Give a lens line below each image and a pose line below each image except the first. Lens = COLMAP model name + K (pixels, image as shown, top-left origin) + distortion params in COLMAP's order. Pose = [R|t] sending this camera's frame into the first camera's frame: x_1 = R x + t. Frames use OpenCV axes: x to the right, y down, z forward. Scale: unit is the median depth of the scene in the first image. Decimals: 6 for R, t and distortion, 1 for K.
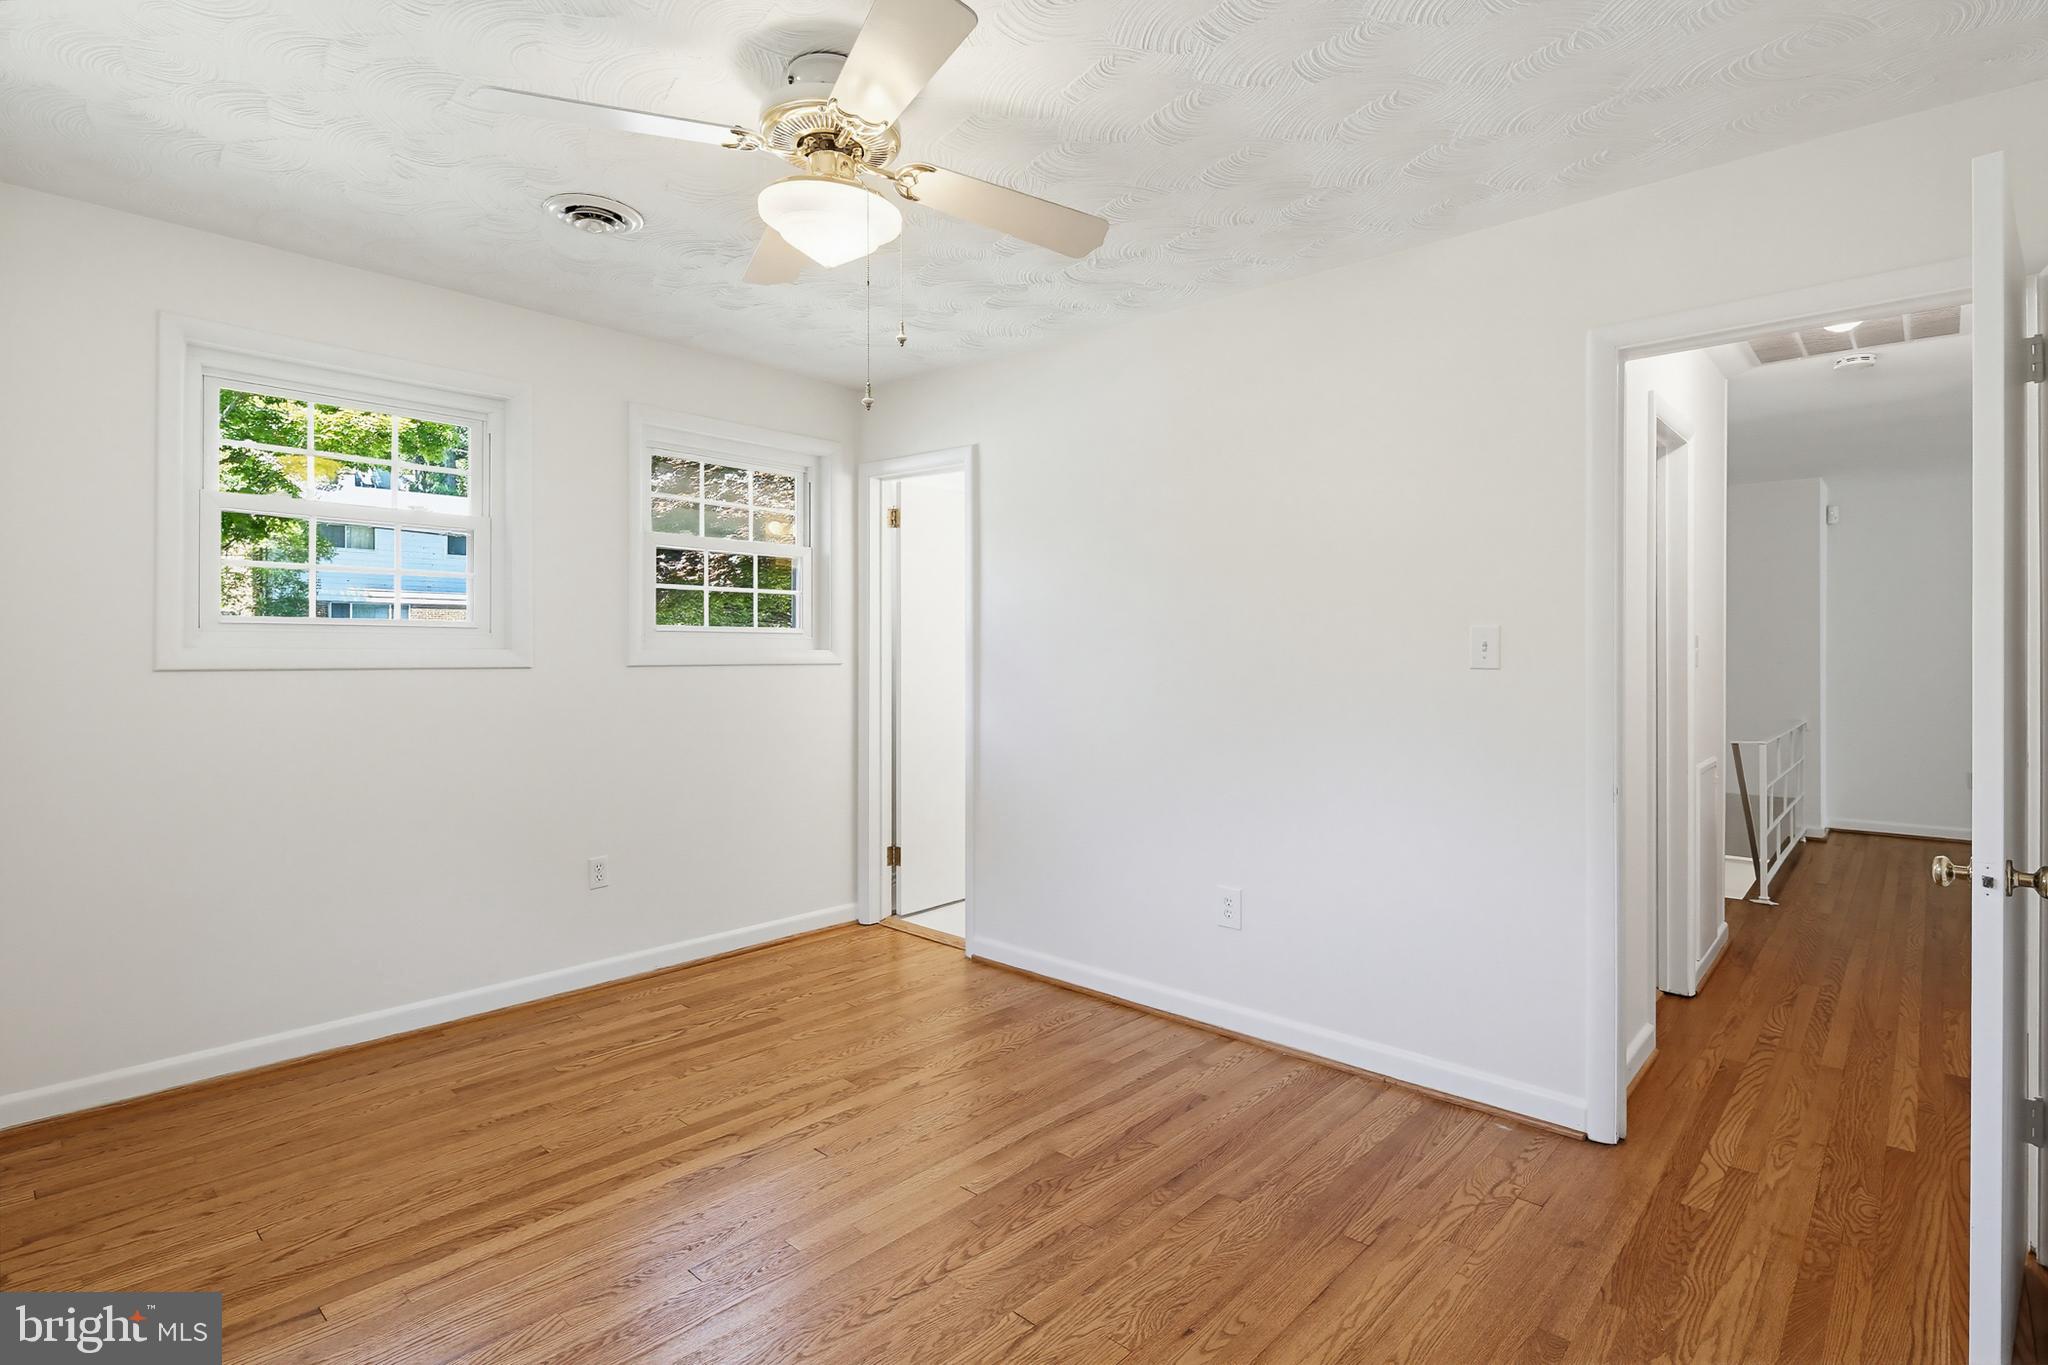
lens RADIAL K [[1022.7, 0, 1024.2], [0, 1022.7, 638.8], [0, 0, 1]] dist [0.003262, -0.000202]
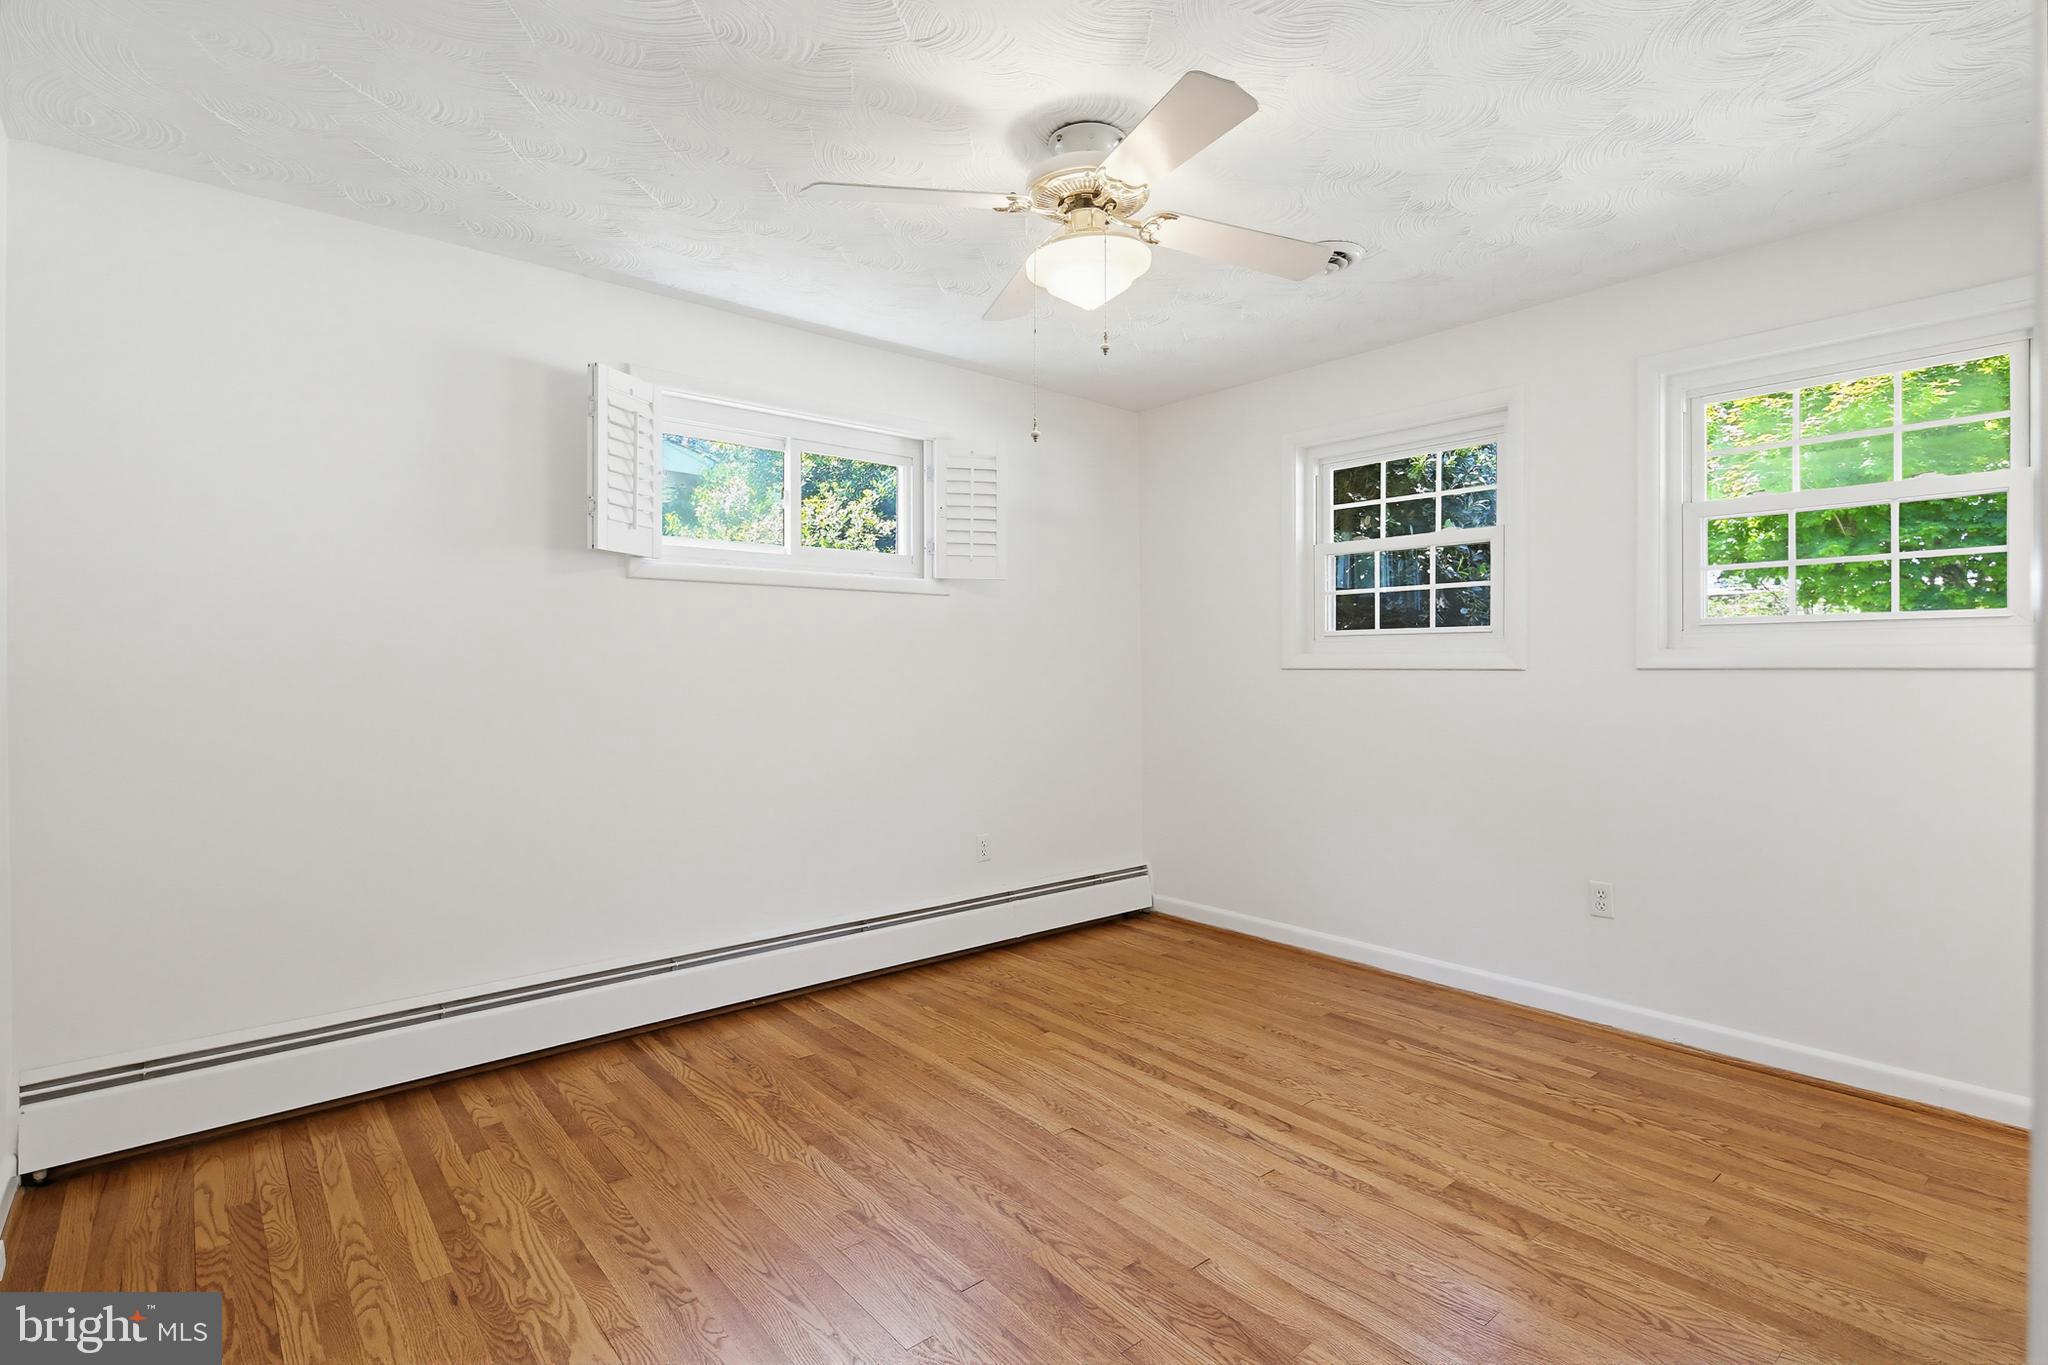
lens RADIAL K [[990.3, 0, 1024.0], [0, 990.3, 676.7], [0, 0, 1]] dist [-0.000068, -0.000307]
pose [[-0.136450, 0.013146, -0.990560, 0.656072], [0.016678, 0.999801, 0.010971, 0.016251], [0.990507, -0.015024, -0.136642, 0.790454]]
